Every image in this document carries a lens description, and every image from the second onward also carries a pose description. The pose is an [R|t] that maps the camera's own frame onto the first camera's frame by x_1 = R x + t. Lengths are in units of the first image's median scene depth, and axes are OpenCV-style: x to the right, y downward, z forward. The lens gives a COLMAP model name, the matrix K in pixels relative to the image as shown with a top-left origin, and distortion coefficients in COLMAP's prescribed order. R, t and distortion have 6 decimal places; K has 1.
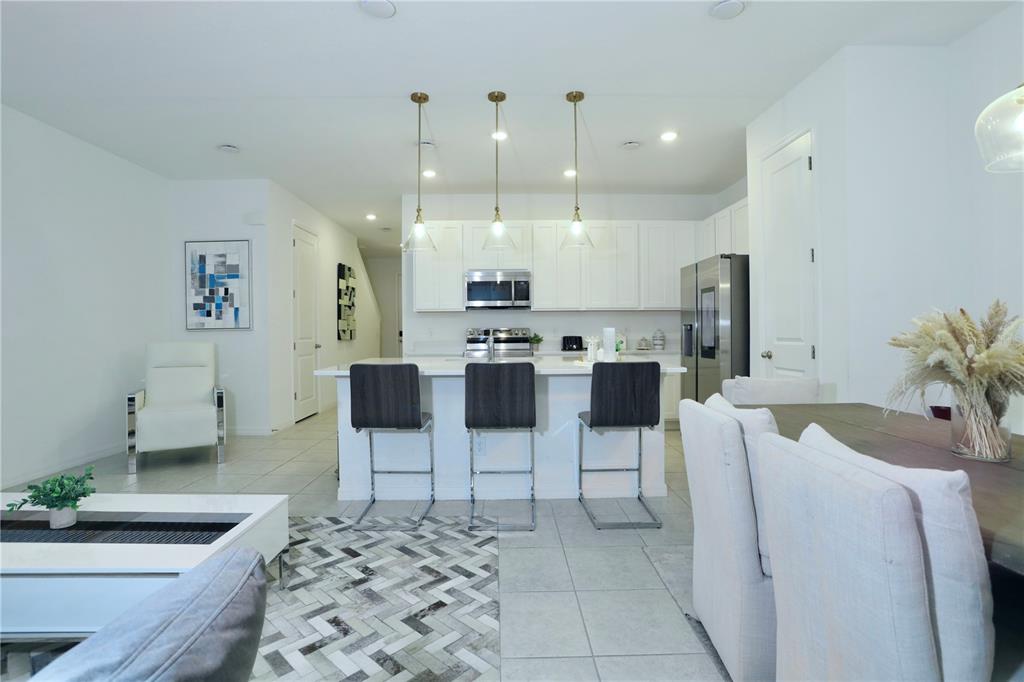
lens RADIAL K [[501.4, 0, 507.2], [0, 501.4, 333.9], [0, 0, 1]] dist [-0.005358, 0.000887]
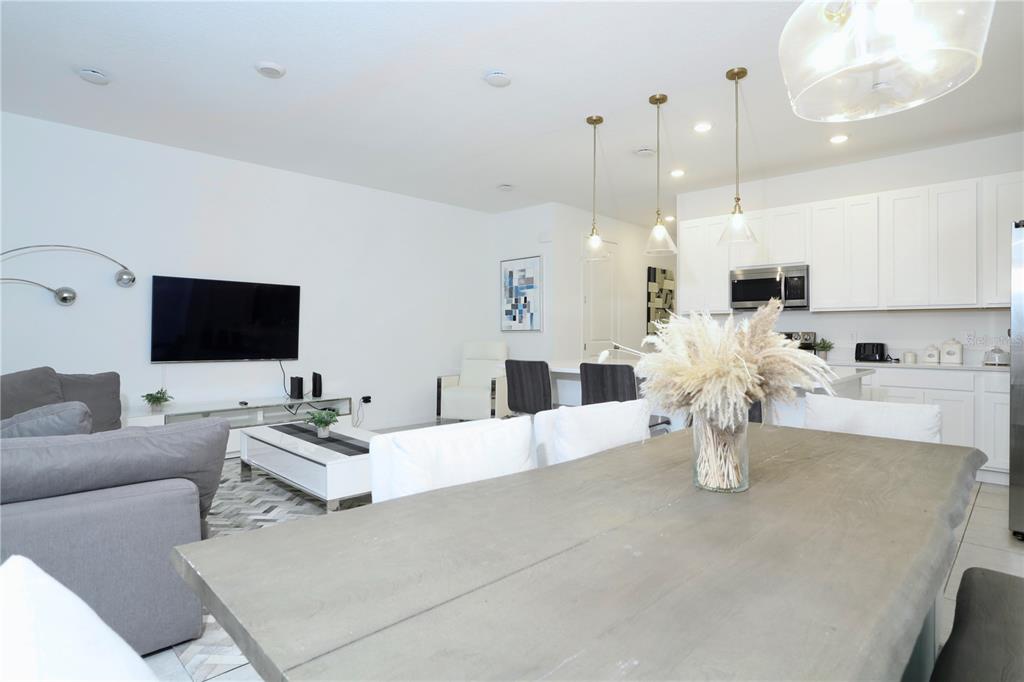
lens RADIAL K [[553.6, 0, 512.0], [0, 553.6, 341.0], [0, 0, 1]] dist [0.001419, 0.000740]
pose [[0.729229, 0.019926, -0.683979, 0.336955], [-0.015064, 0.999801, 0.013067, -0.001980], [0.684103, 0.000775, 0.729385, -0.002562]]
